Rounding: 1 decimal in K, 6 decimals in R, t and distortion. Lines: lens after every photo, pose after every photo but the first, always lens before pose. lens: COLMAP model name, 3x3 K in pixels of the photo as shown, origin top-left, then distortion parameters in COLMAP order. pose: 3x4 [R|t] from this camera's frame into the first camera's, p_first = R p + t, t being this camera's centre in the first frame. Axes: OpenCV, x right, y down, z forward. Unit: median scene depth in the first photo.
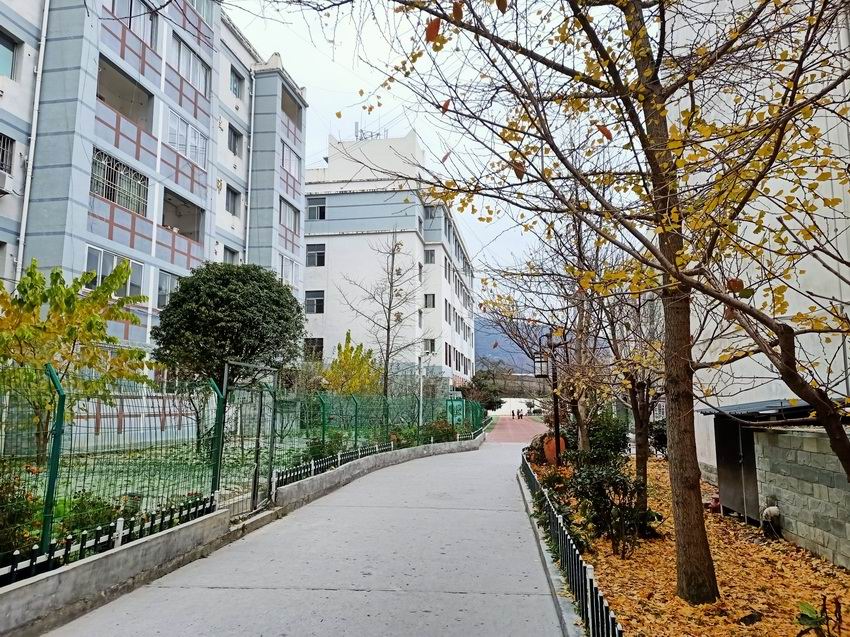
lens RADIAL K [[625.1, 0, 425.5], [0, 625.1, 319.0], [0, 0, 1]] dist [0.059341, -0.061512]
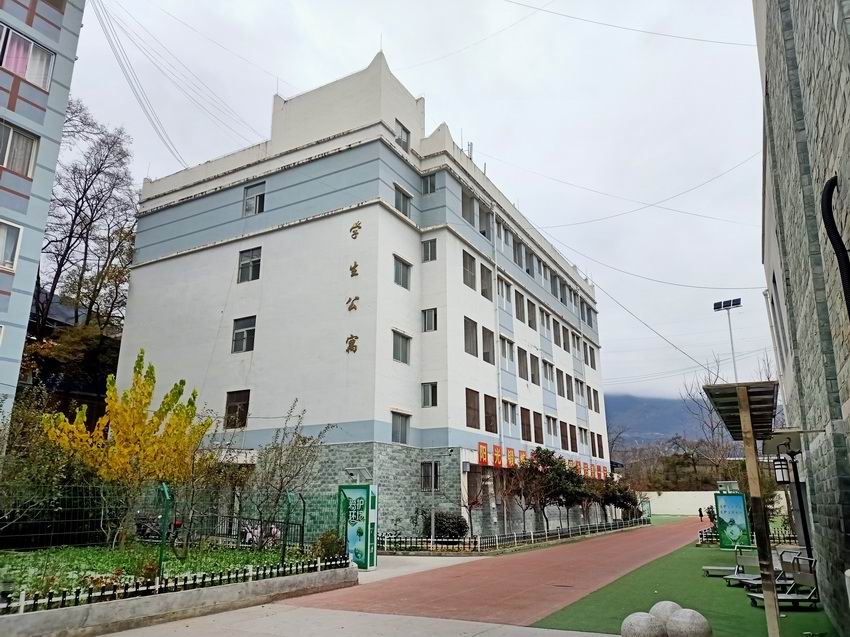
lens RADIAL K [[625.1, 0, 425.0], [0, 625.1, 317.9], [0, 0, 1]] dist [0.059341, -0.061512]
pose [[0.943369, -0.099692, -0.316413, 0.199146], [0.052534, 0.986637, -0.154234, 0.063530], [0.327560, 0.128878, 0.935999, 0.446072]]
